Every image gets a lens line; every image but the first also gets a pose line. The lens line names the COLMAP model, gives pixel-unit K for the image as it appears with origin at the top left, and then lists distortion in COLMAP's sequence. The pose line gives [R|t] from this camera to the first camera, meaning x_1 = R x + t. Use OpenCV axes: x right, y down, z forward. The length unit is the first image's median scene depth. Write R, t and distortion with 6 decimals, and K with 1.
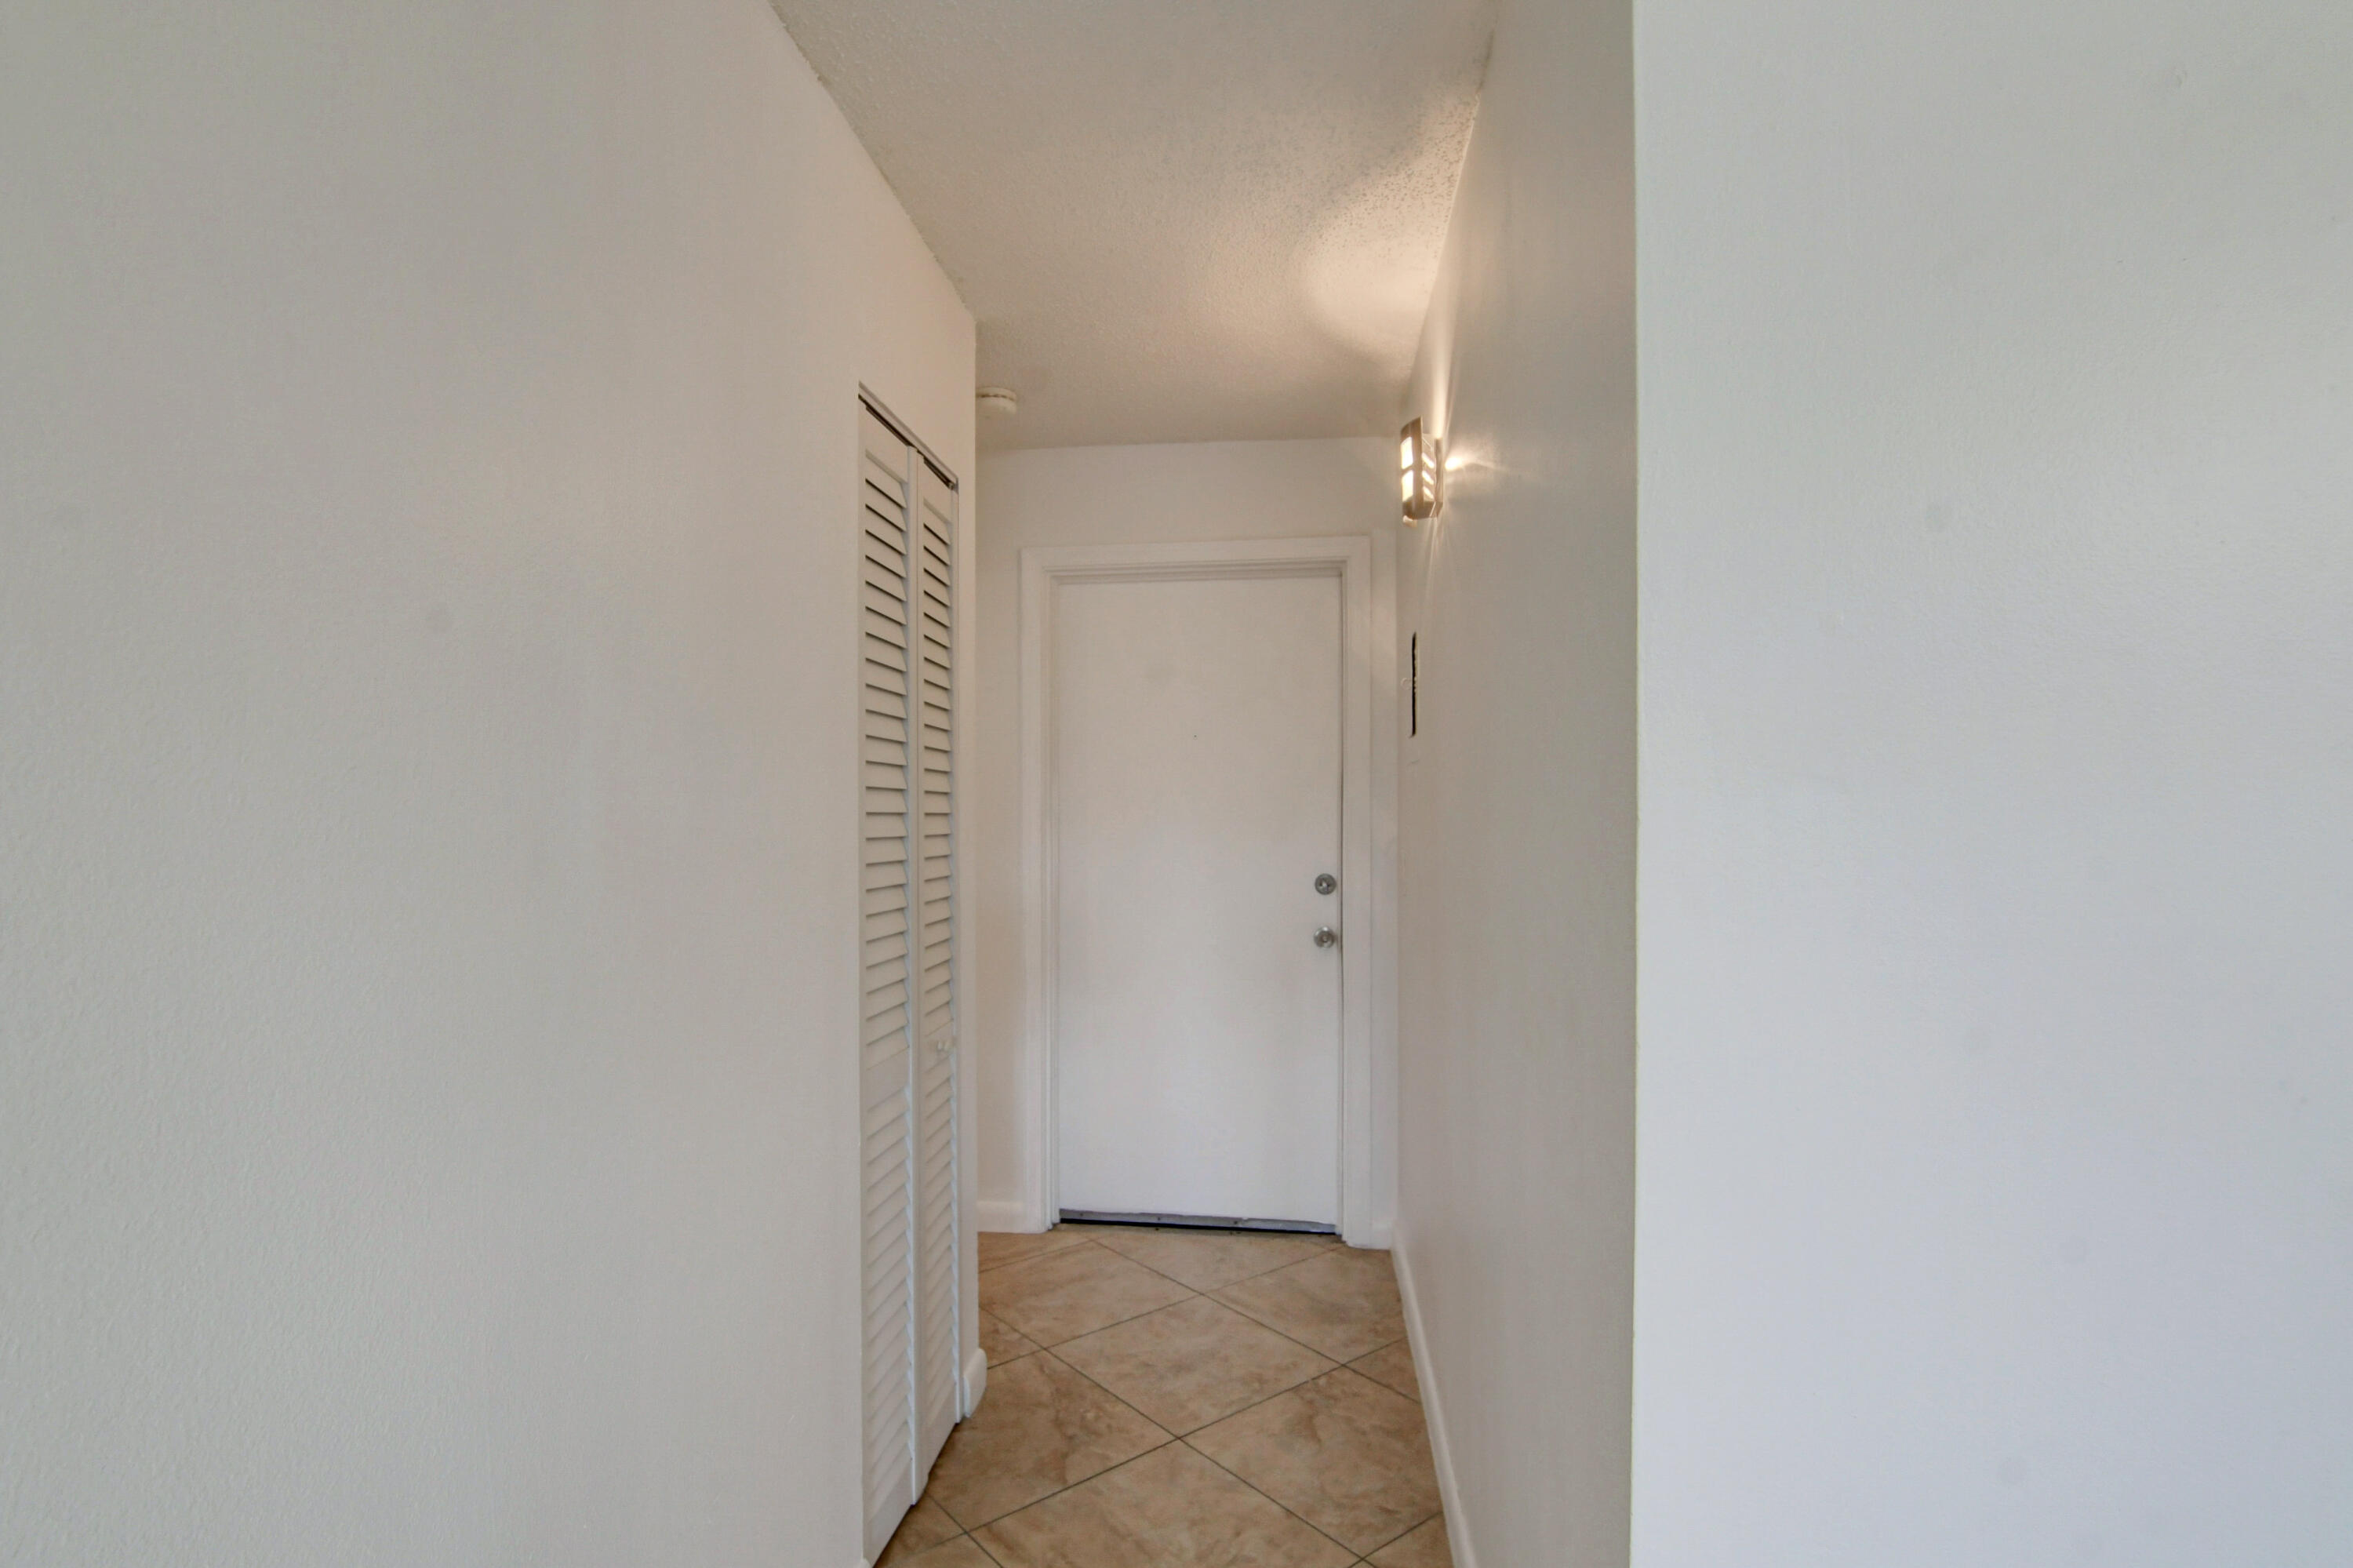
lens RADIAL K [[1144.4, 0, 1171.9], [0, 1144.4, 806.5], [0, 0, 1]] dist [-0.033927, 0.011153]
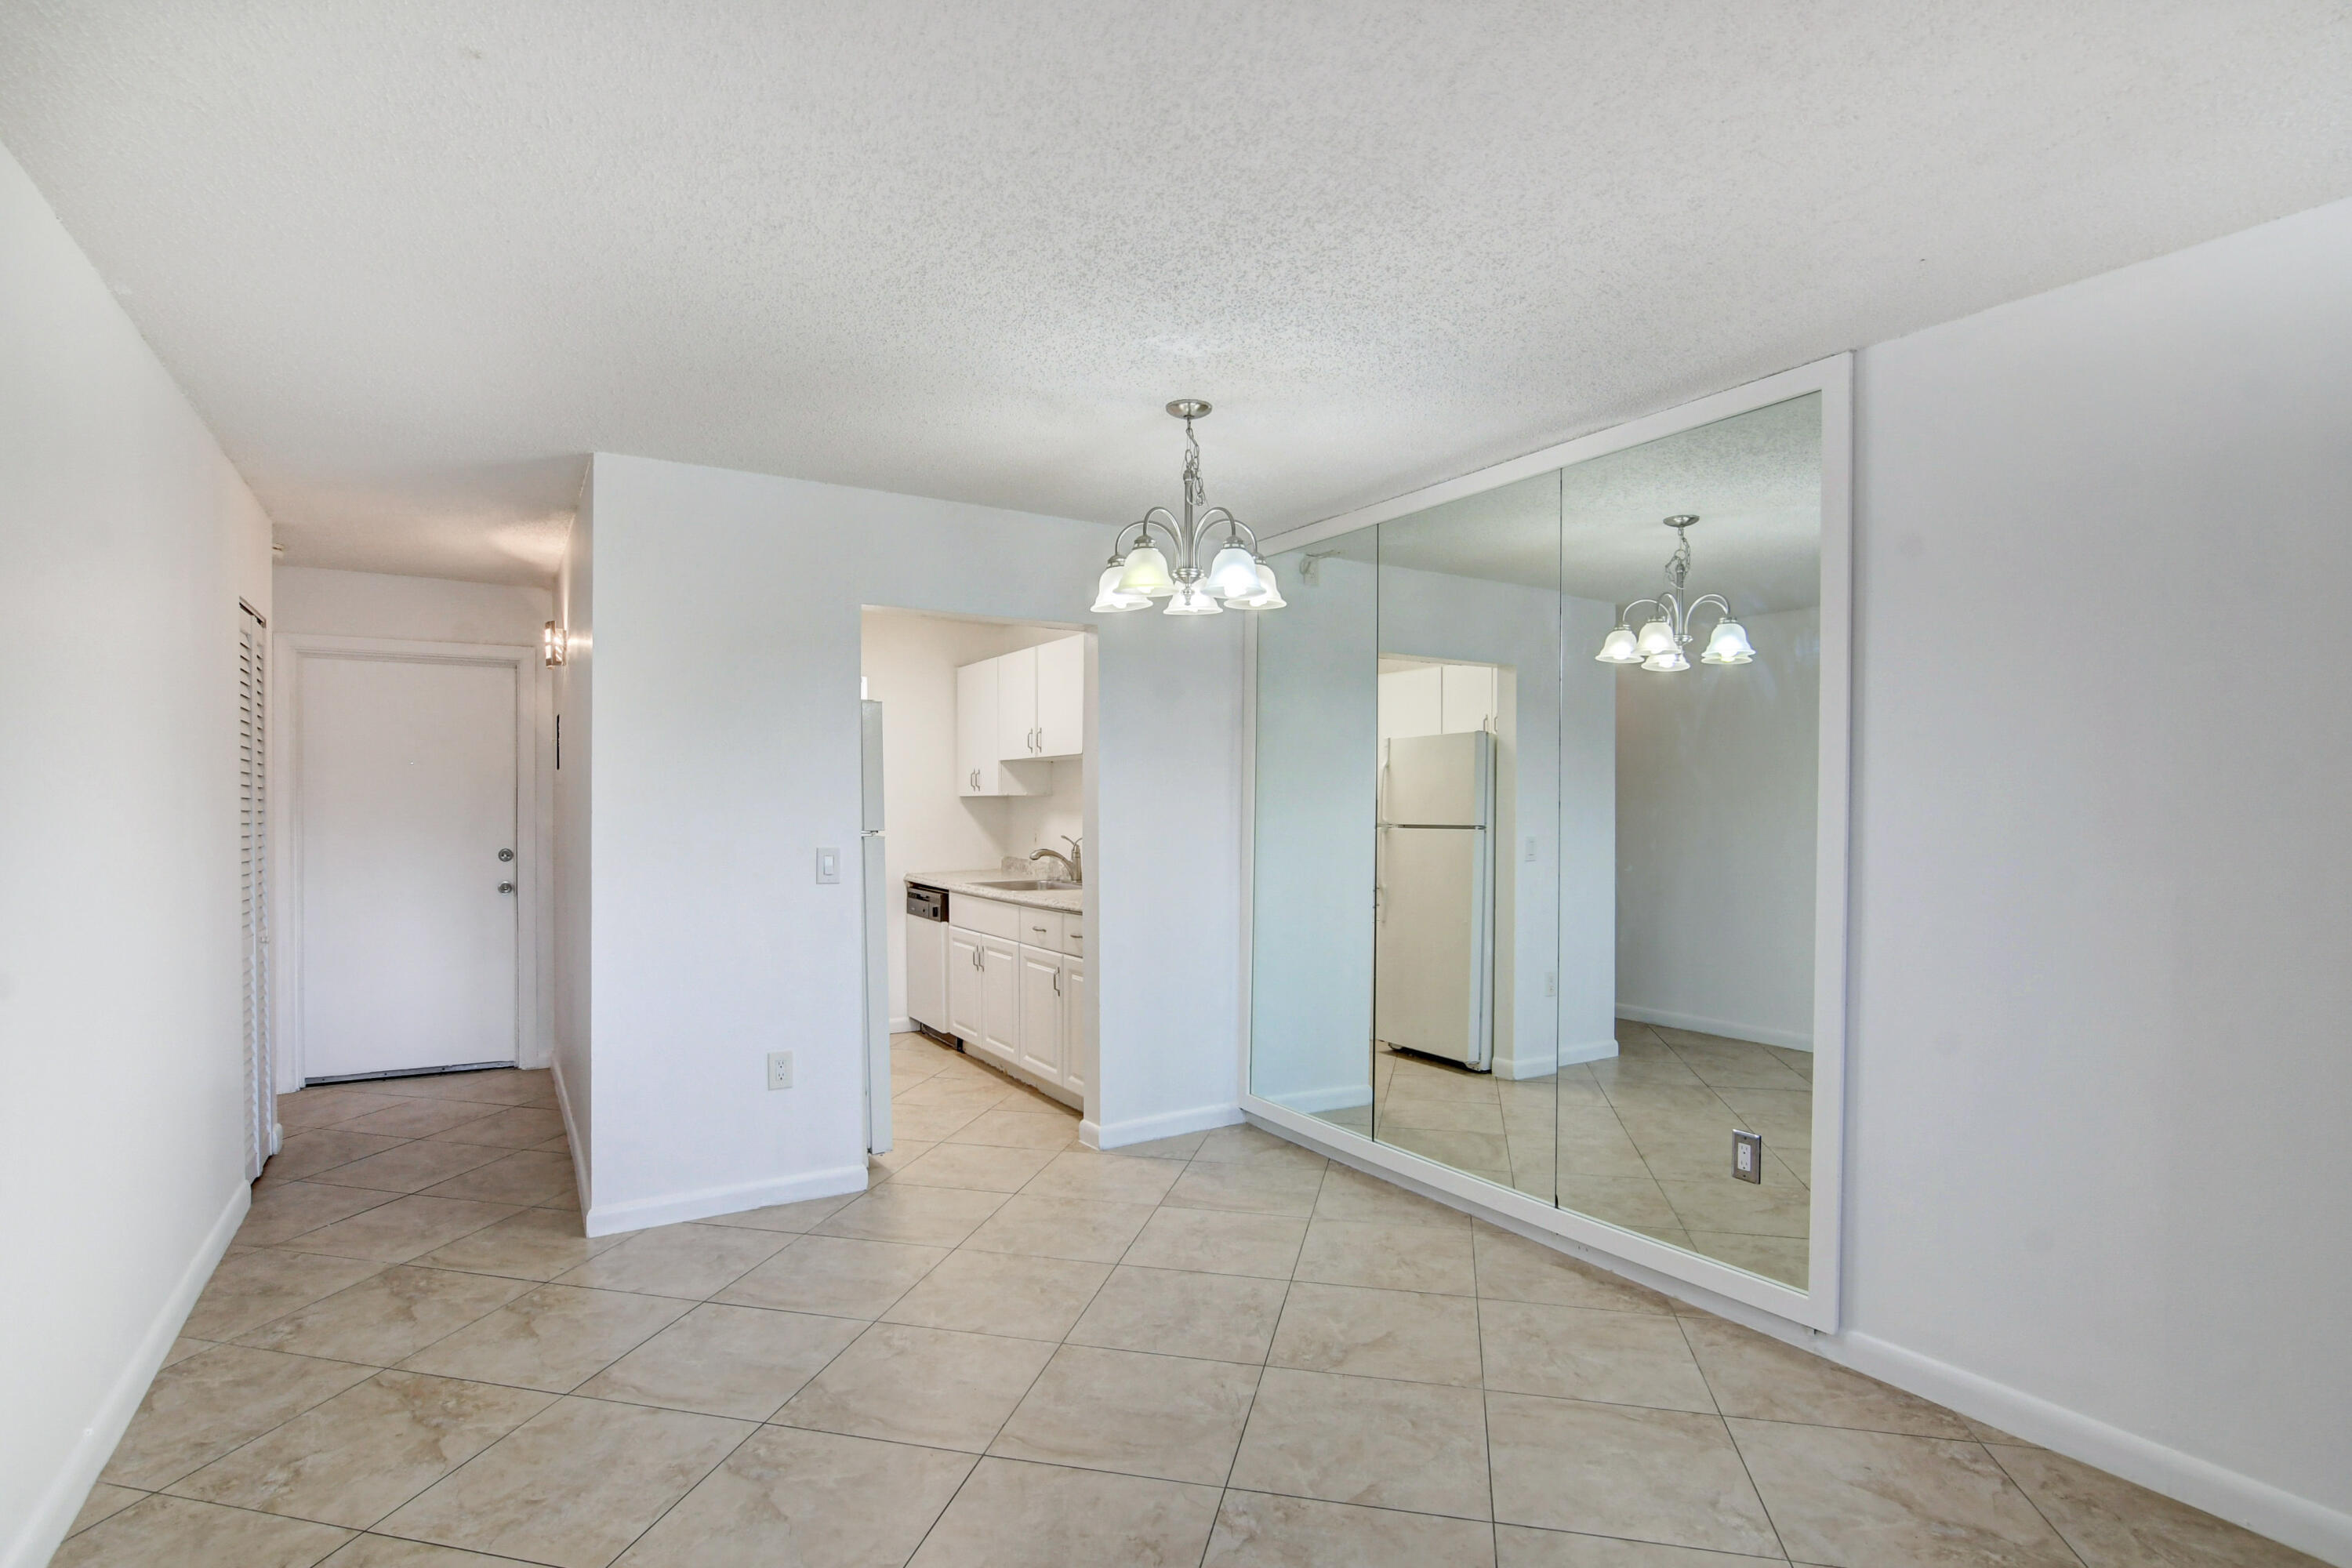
lens RADIAL K [[1143.9, 0, 1171.4], [0, 1143.9, 806.5], [0, 0, 1]] dist [-0.033927, 0.011153]
pose [[0.791208, -0.000799, 0.611546, -0.108540], [0.002578, 0.999995, -0.002029, 0.004615], [-0.611541, 0.003182, 0.791206, -0.917362]]
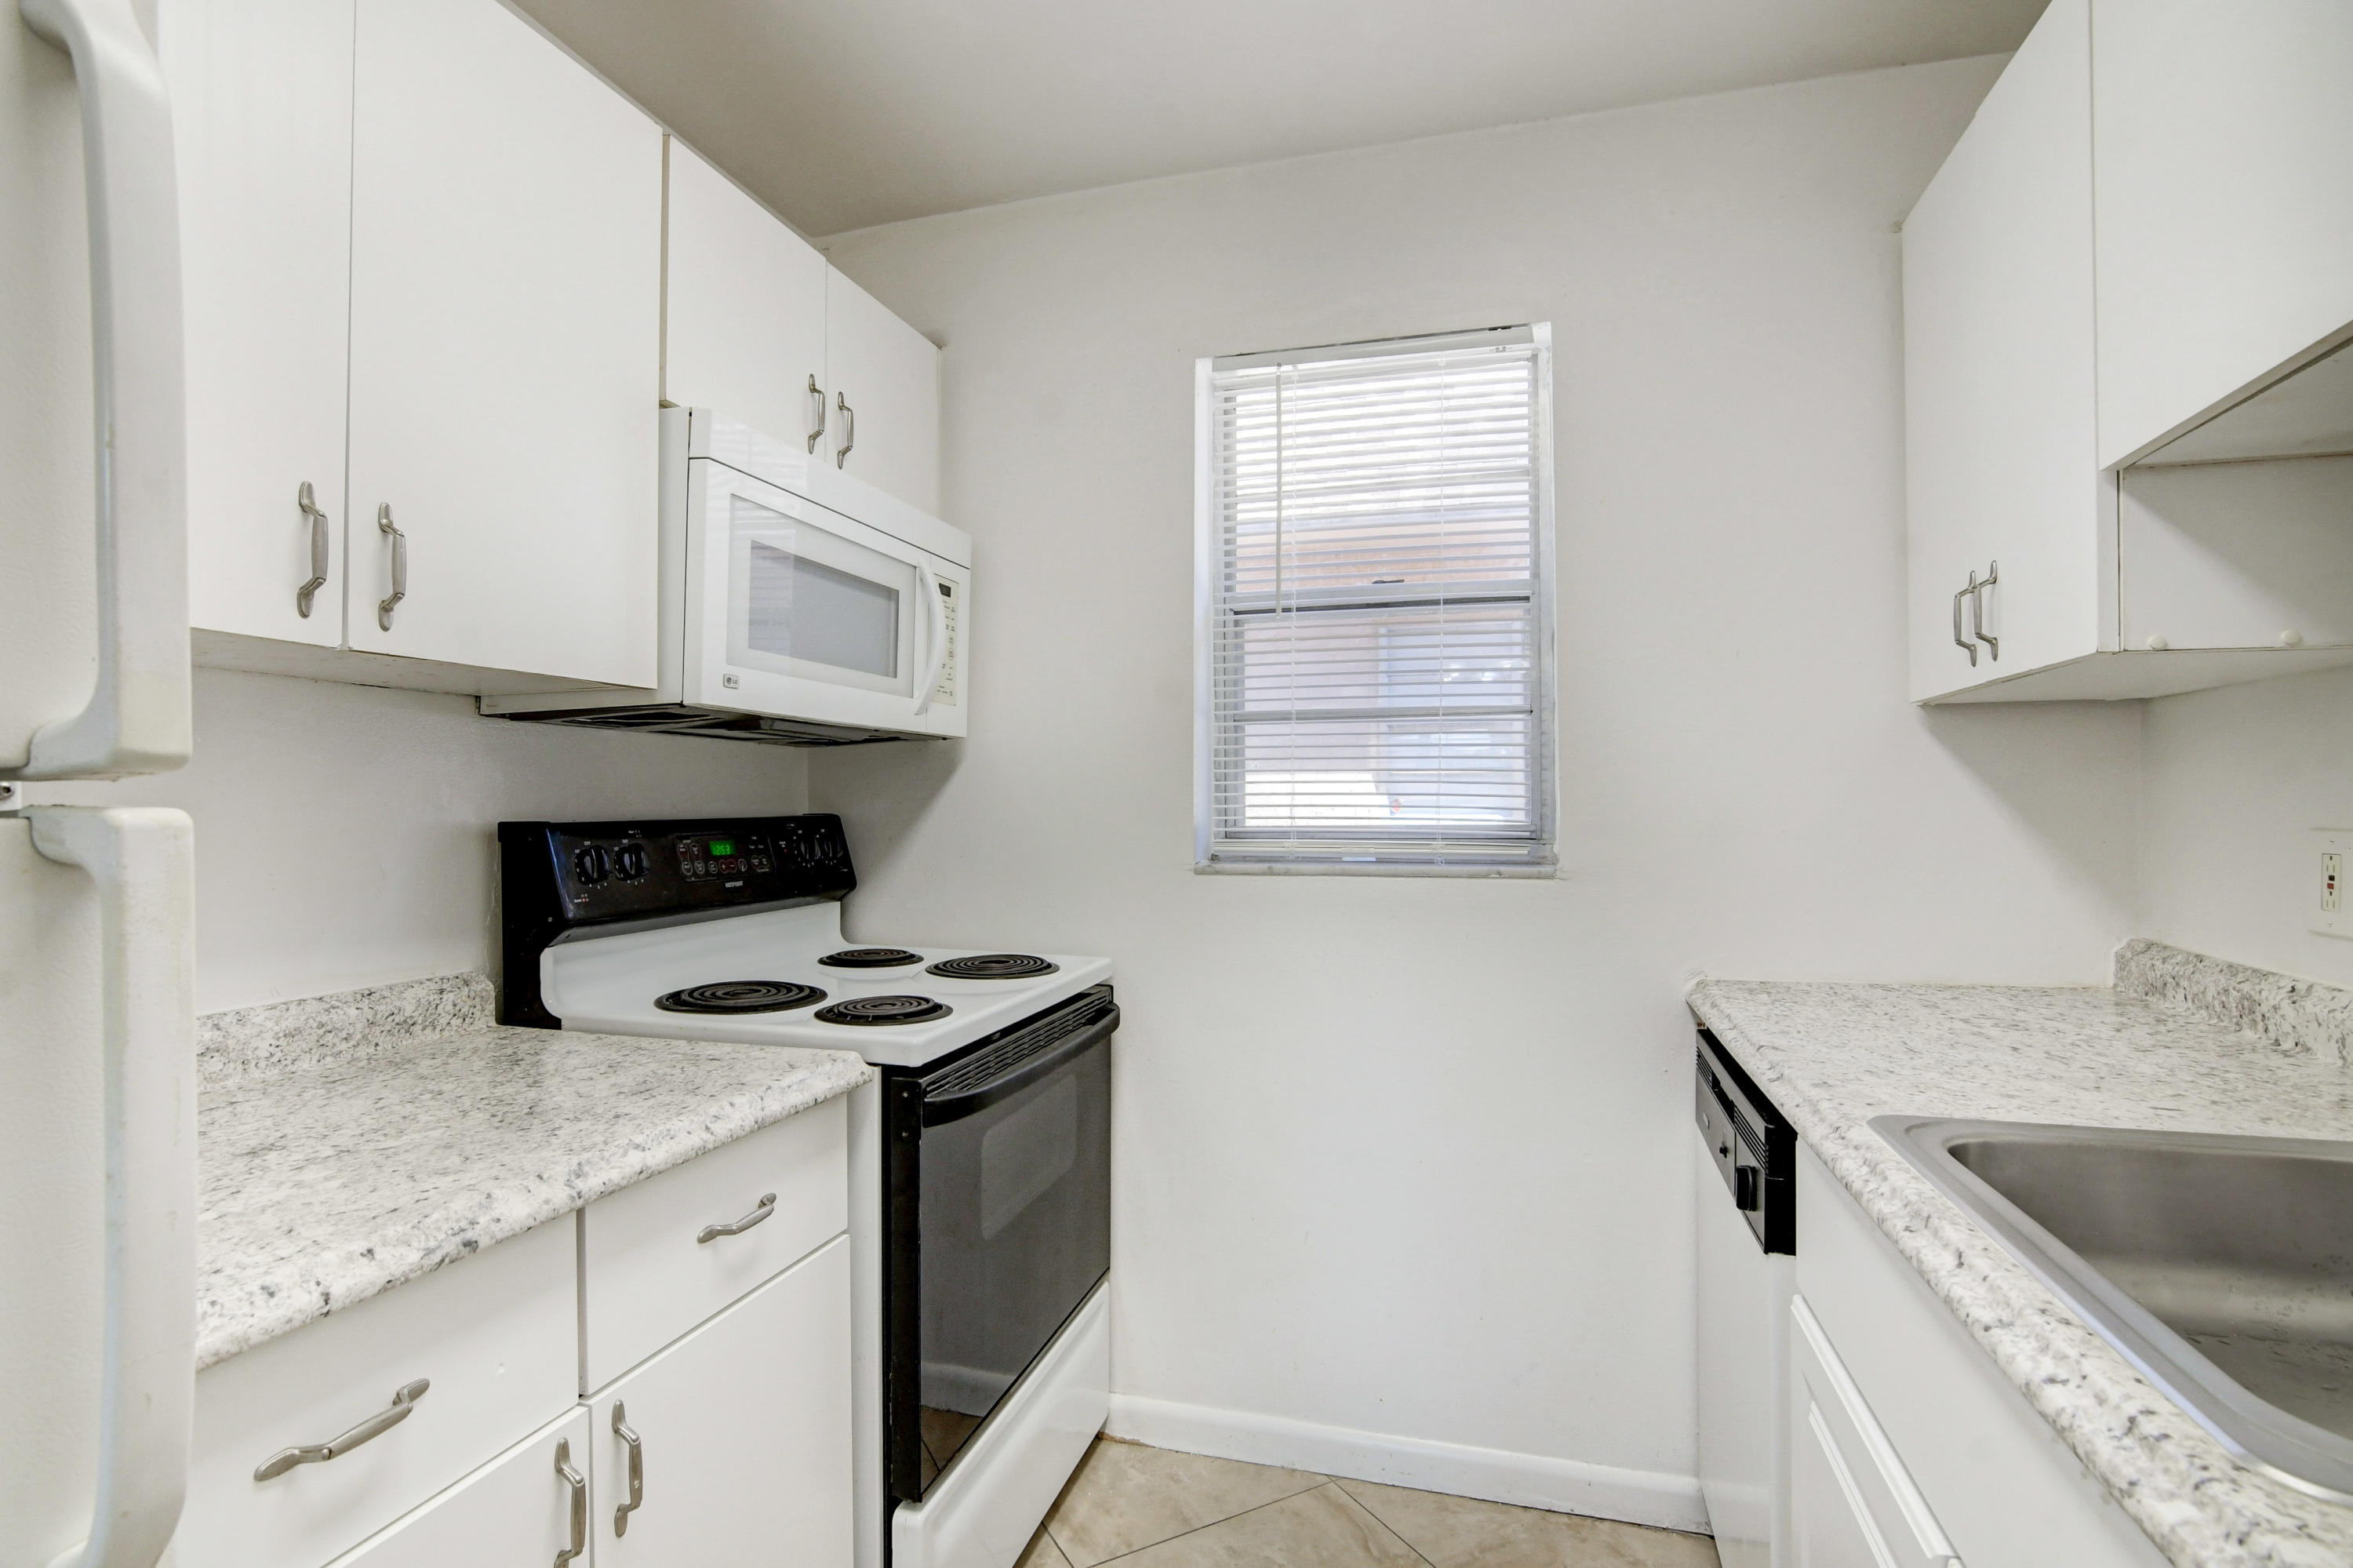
lens RADIAL K [[1144.4, 0, 1171.9], [0, 1144.4, 806.5], [0, 0, 1]] dist [-0.033927, 0.011153]
pose [[0.983363, -0.003009, -0.181628, 0.604901], [0.001712, 0.999972, -0.007293, 0.033723], [0.181645, 0.006860, 0.983340, 0.365590]]
